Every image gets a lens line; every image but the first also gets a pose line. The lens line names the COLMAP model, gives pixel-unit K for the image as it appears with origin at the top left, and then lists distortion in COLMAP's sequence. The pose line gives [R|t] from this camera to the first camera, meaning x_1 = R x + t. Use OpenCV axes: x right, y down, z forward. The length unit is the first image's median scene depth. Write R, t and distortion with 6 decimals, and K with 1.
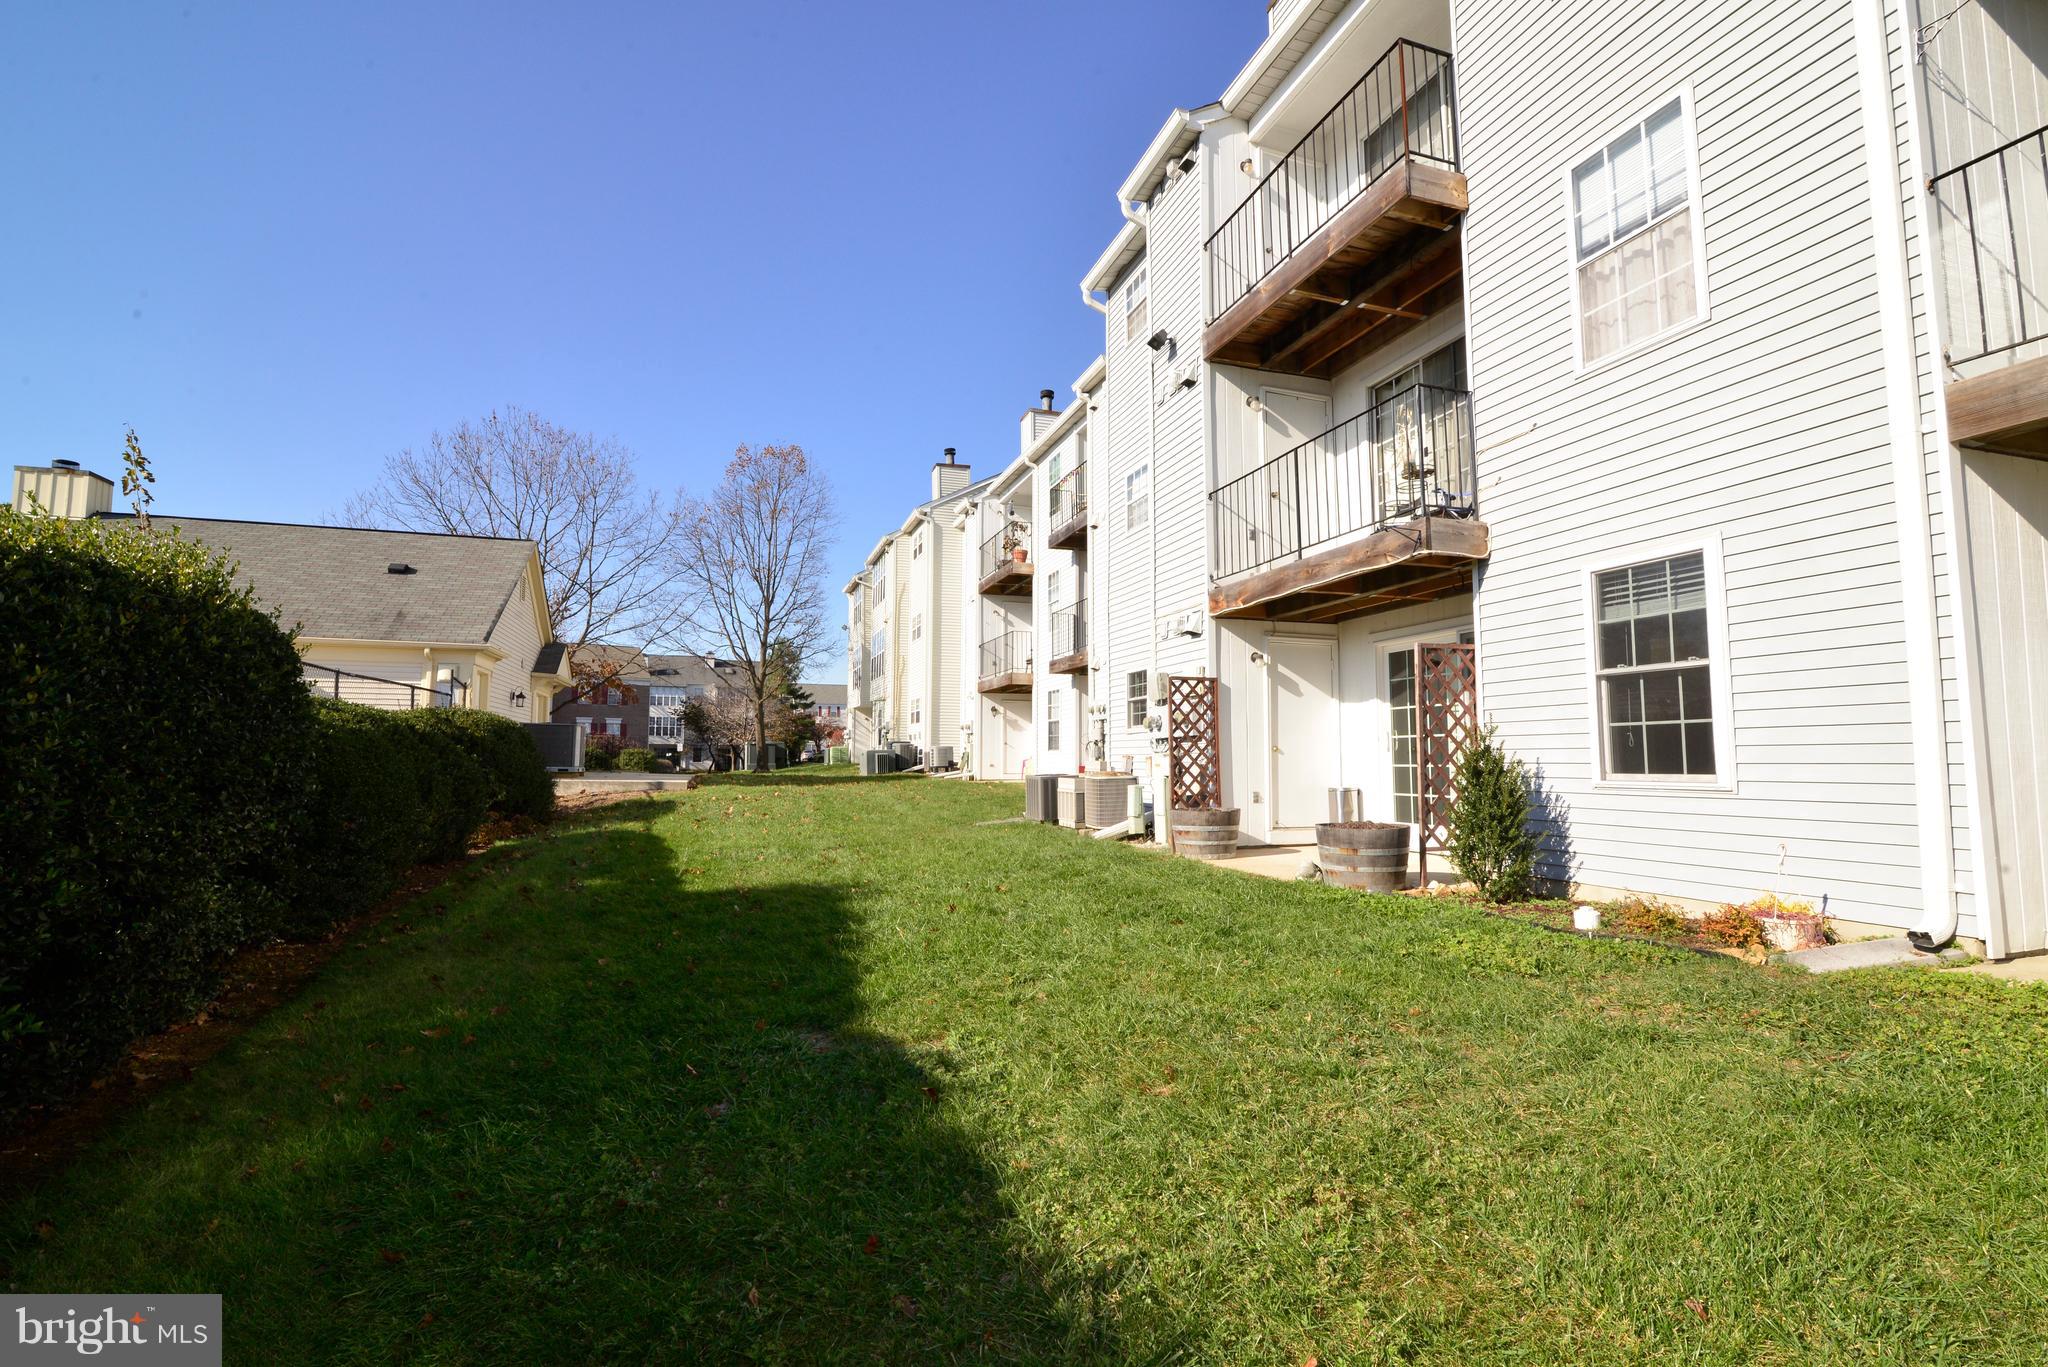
lens RADIAL K [[931.4, 0, 1022.3], [0, 931.4, 697.1], [0, 0, 1]] dist [-0.018812, 0.000129]
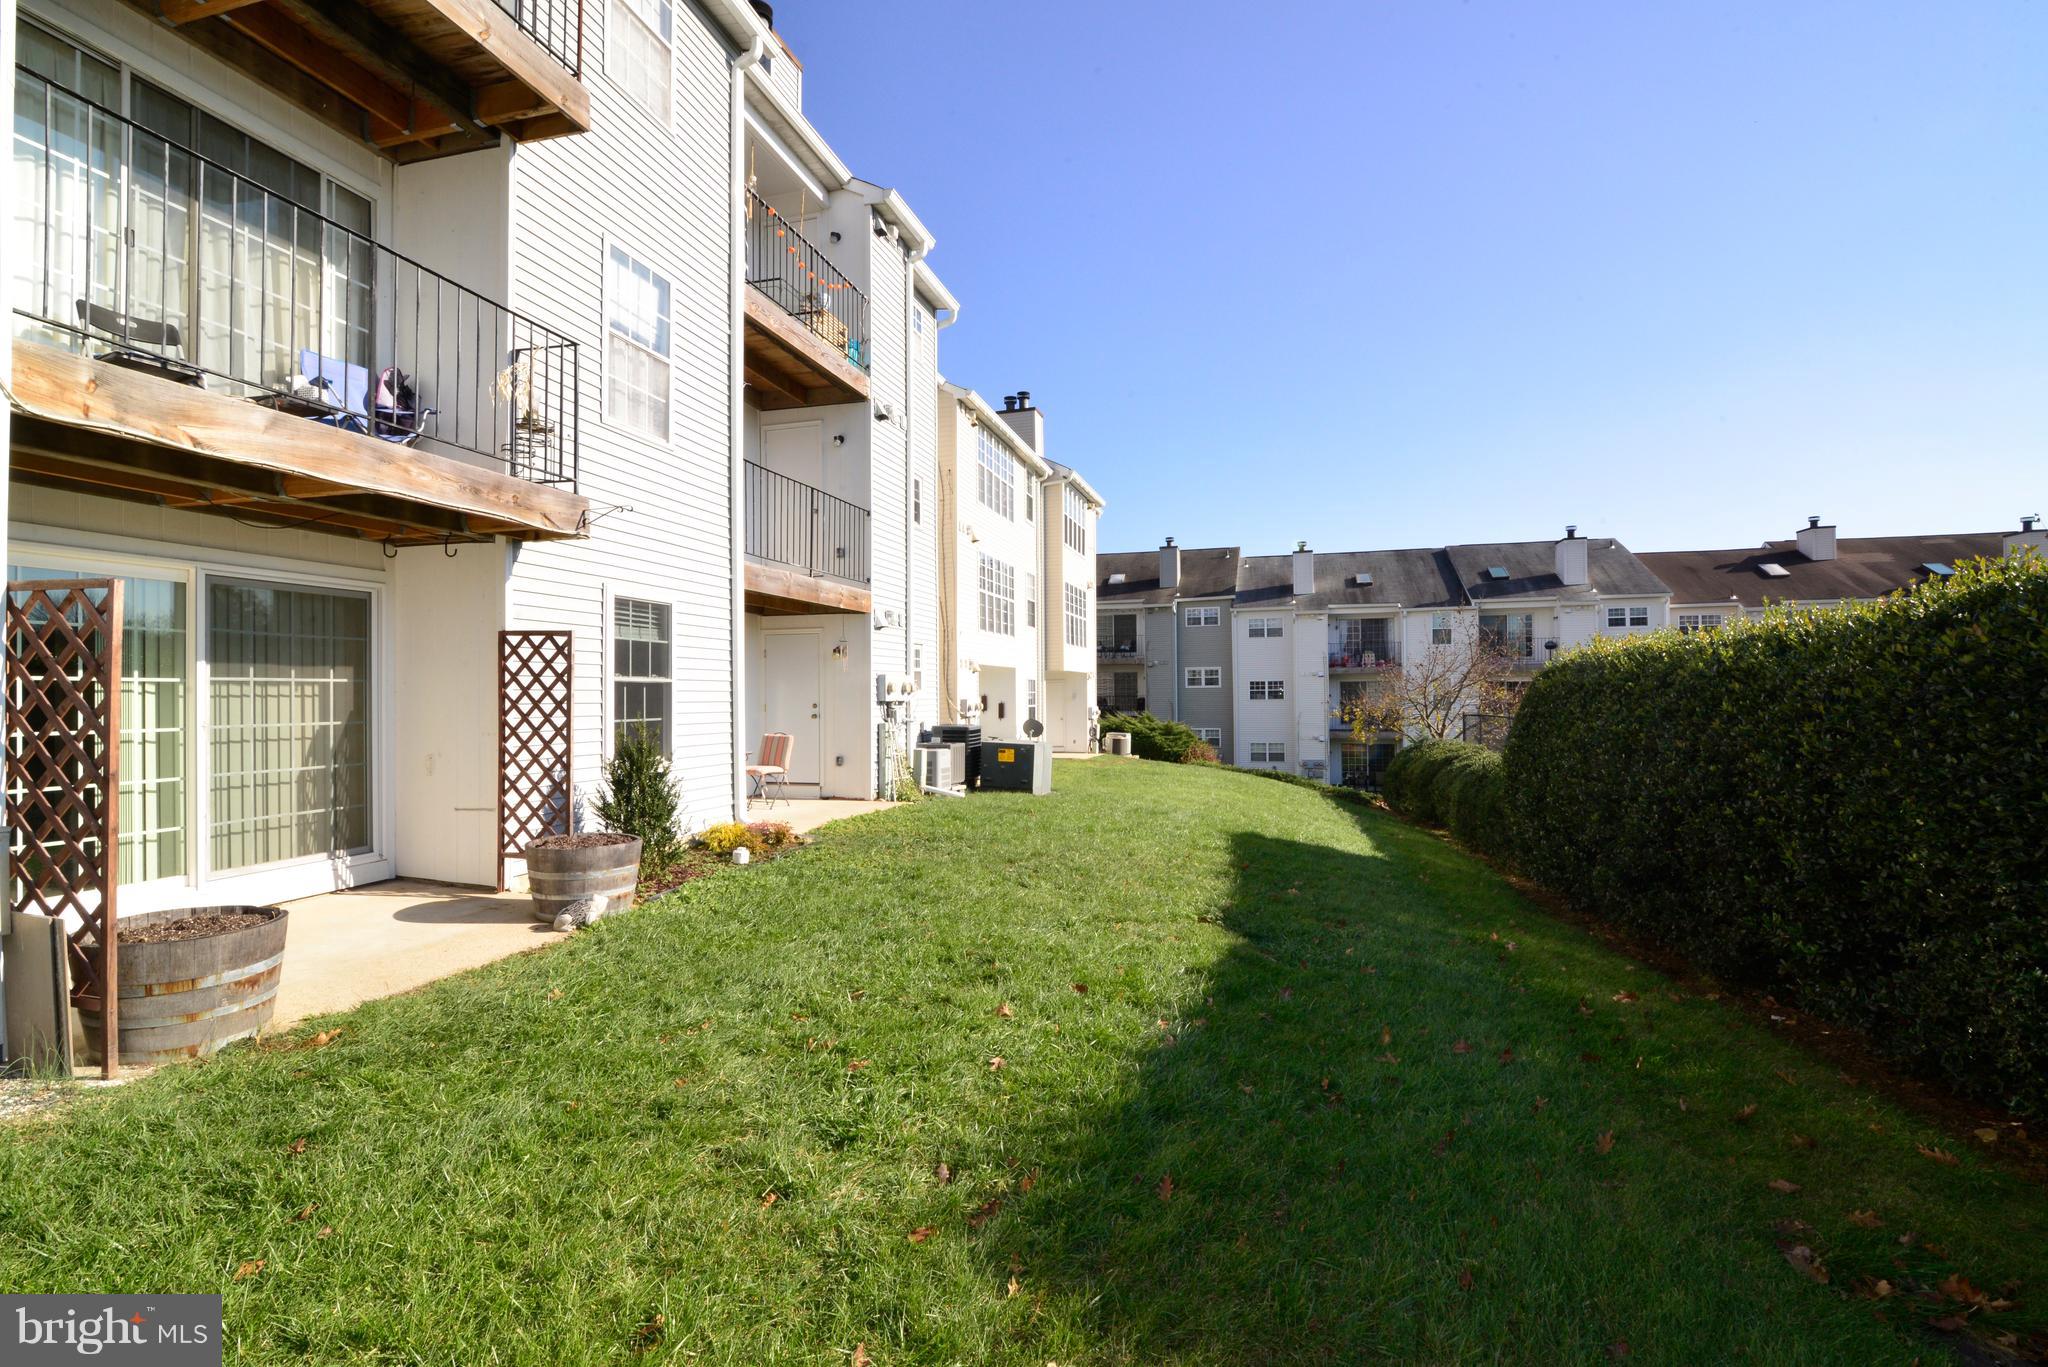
lens RADIAL K [[931.4, 0, 1026.1], [0, 931.4, 694.6], [0, 0, 1]] dist [-0.018812, 0.000129]
pose [[-0.832056, 0.013393, 0.554530, -0.521002], [-0.025715, 0.997702, -0.062680, 0.059486], [-0.554095, -0.066413, -0.829800, 1.778536]]
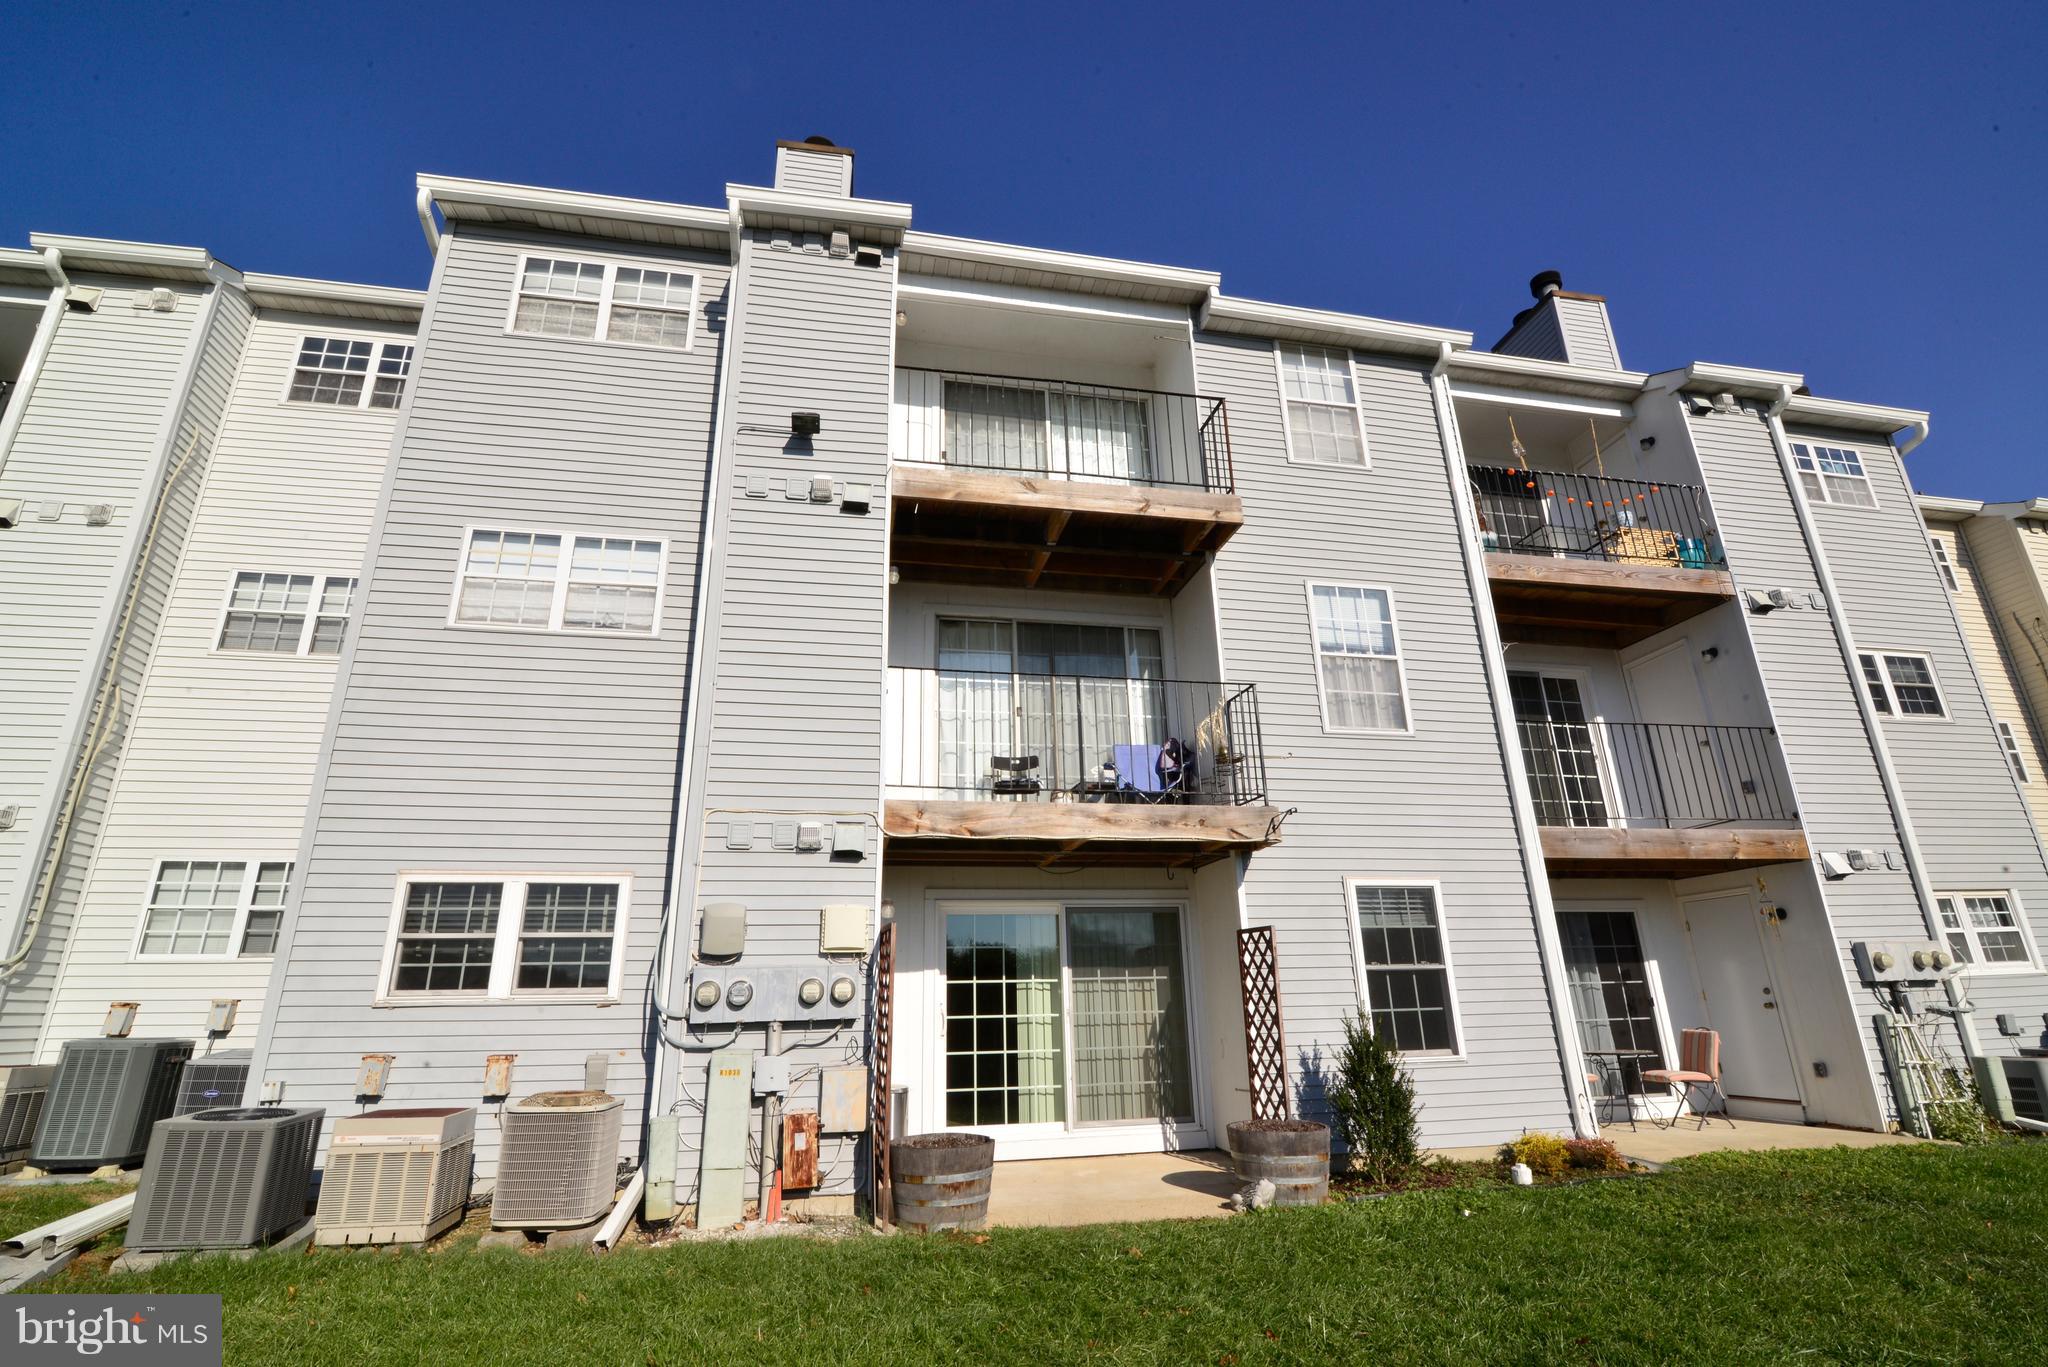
lens RADIAL K [[931.4, 0, 1013.1], [0, 931.4, 695.1], [0, 0, 1]] dist [-0.018812, 0.000129]
pose [[0.132475, 0.320350, 0.937991, -0.775788], [-0.050654, 0.947283, -0.316369, 0.048457], [-0.989891, -0.005602, 0.141719, 1.353210]]
